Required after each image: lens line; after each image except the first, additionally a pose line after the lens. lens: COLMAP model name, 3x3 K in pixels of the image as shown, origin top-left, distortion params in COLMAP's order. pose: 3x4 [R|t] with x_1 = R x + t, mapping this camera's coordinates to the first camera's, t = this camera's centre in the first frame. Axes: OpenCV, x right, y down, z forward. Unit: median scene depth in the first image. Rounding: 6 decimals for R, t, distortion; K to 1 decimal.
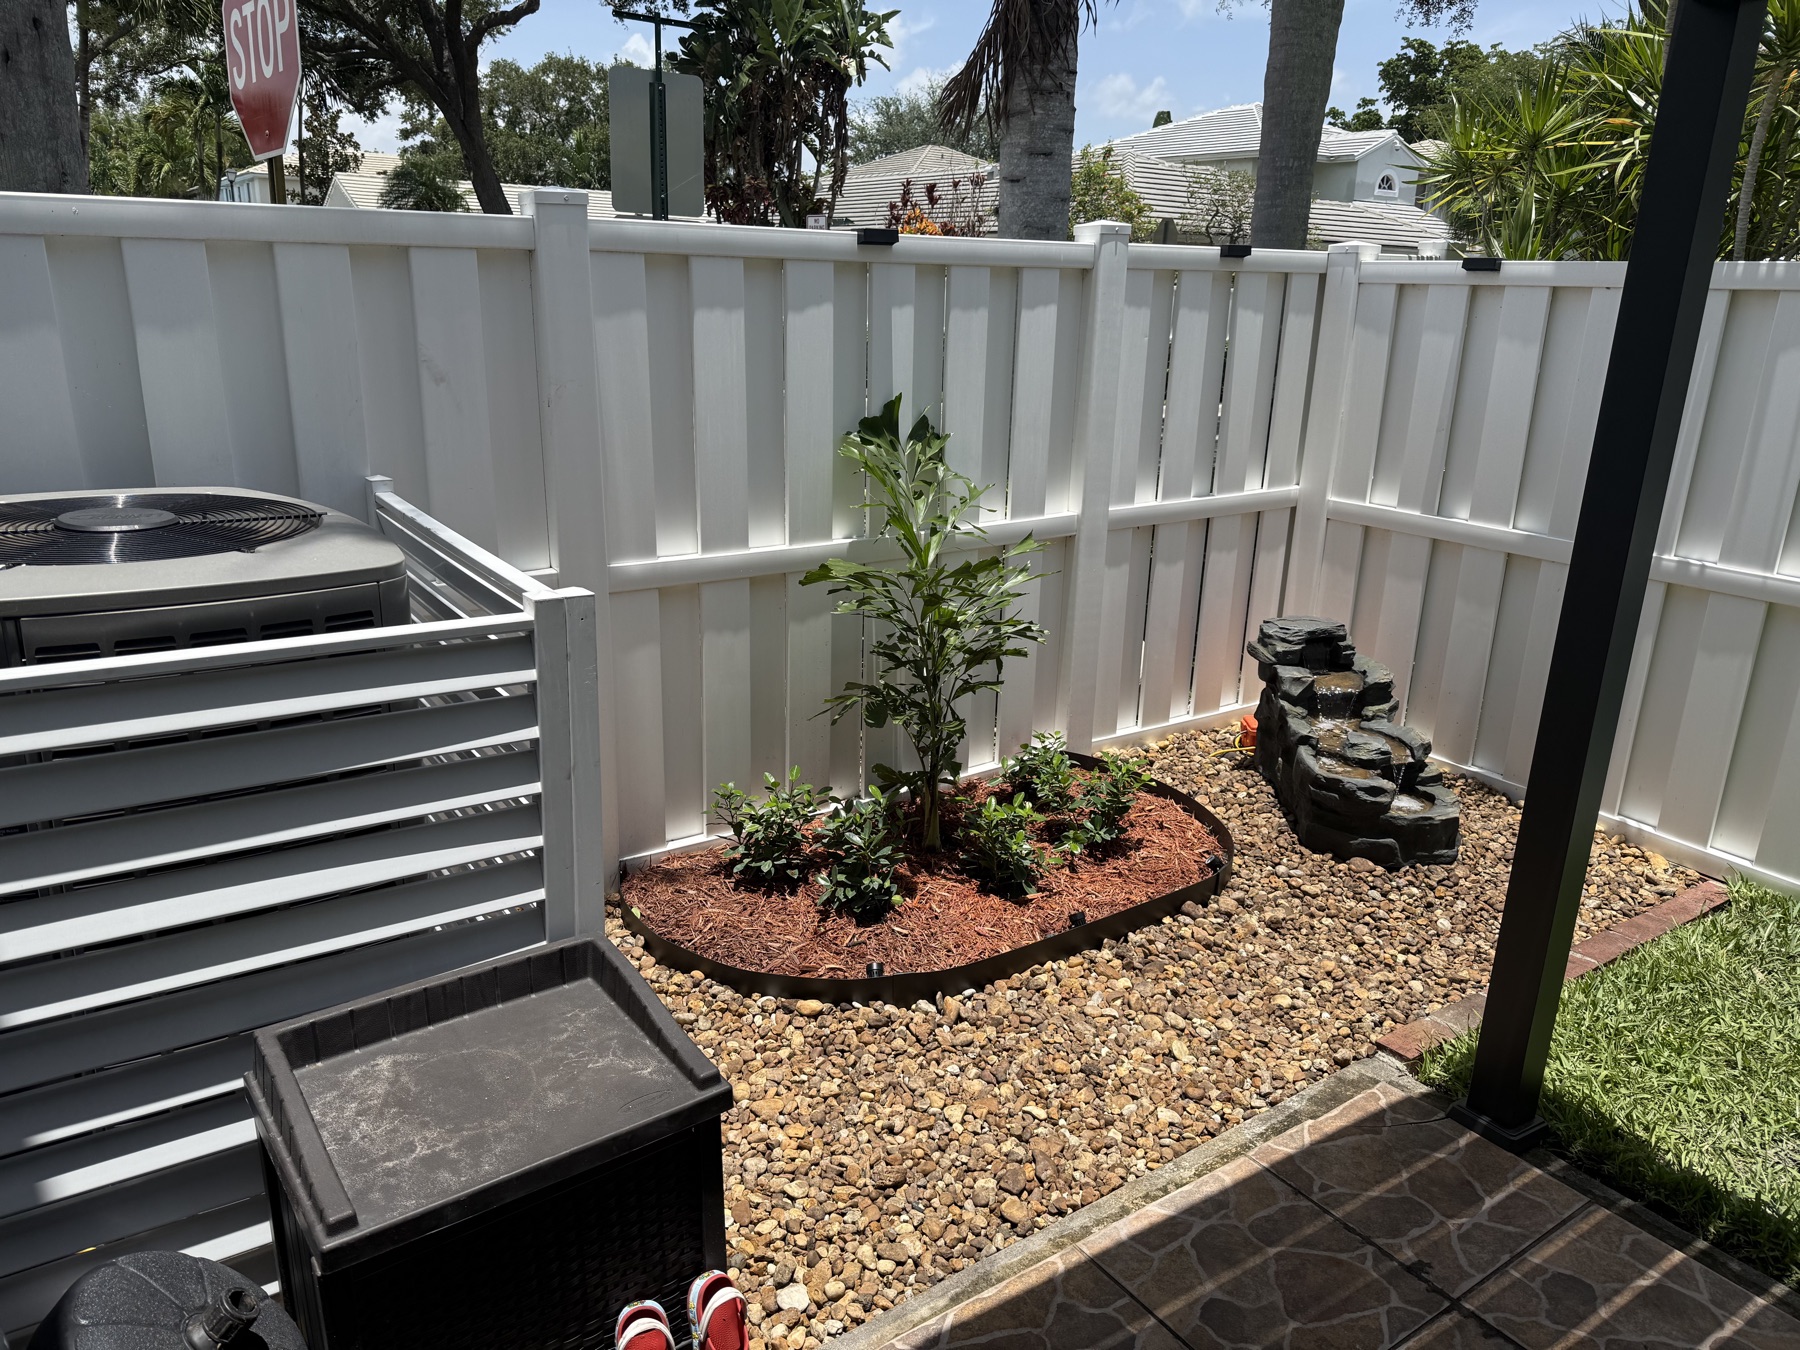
lens RADIAL K [[1241.1, 0, 894.1], [0, 1241.1, 642.7], [0, 0, 1]] dist [0.049704, -0.064724]
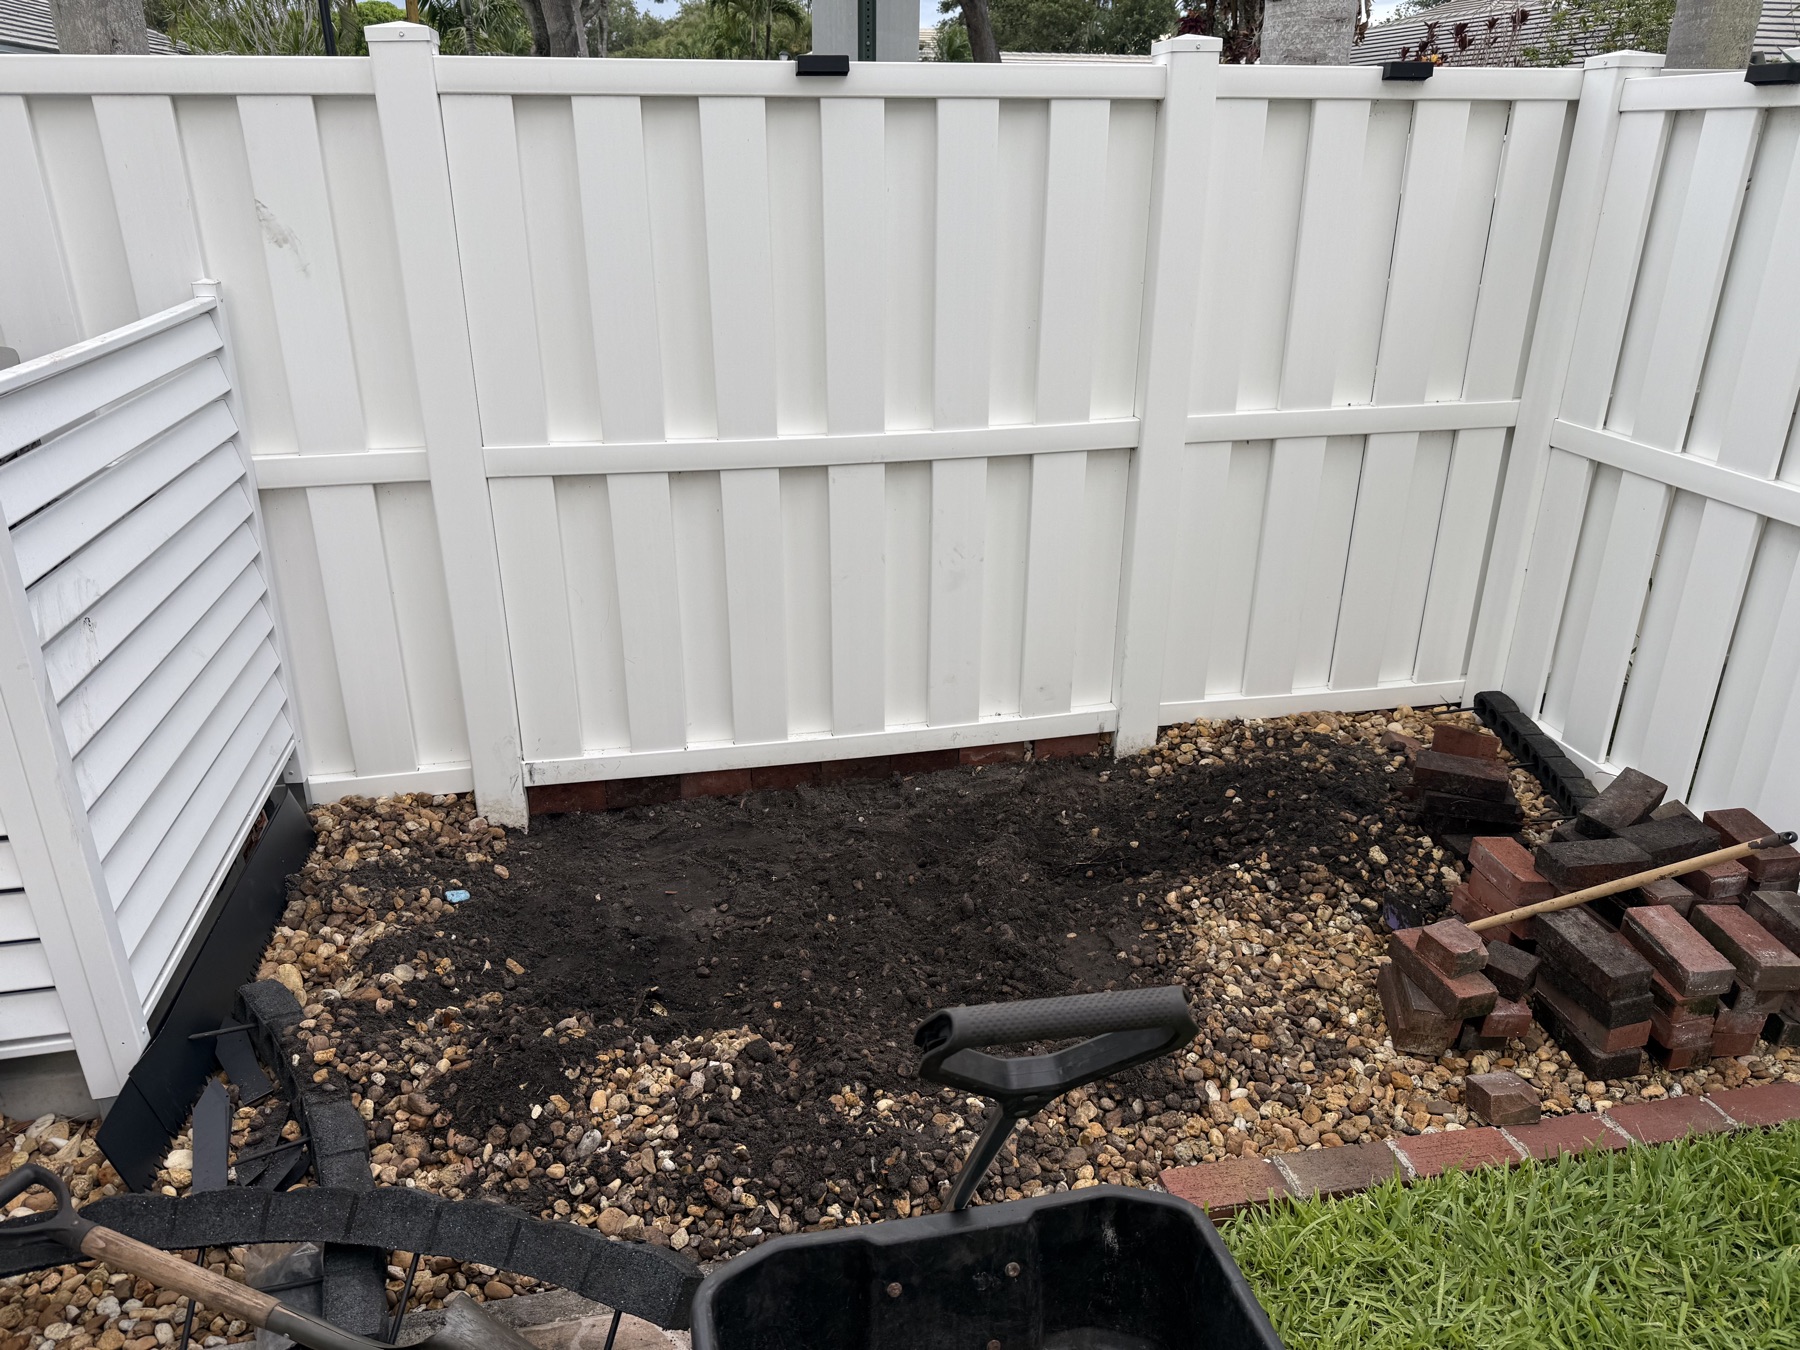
lens RADIAL K [[1241.1, 0, 894.1], [0, 1241.1, 642.7], [0, 0, 1]] dist [0.049704, -0.064724]
pose [[0.925483, 0.118696, -0.359712, 0.306603], [-0.084561, 0.990411, 0.109247, -0.037949], [0.369230, -0.070689, 0.926646, 0.196434]]
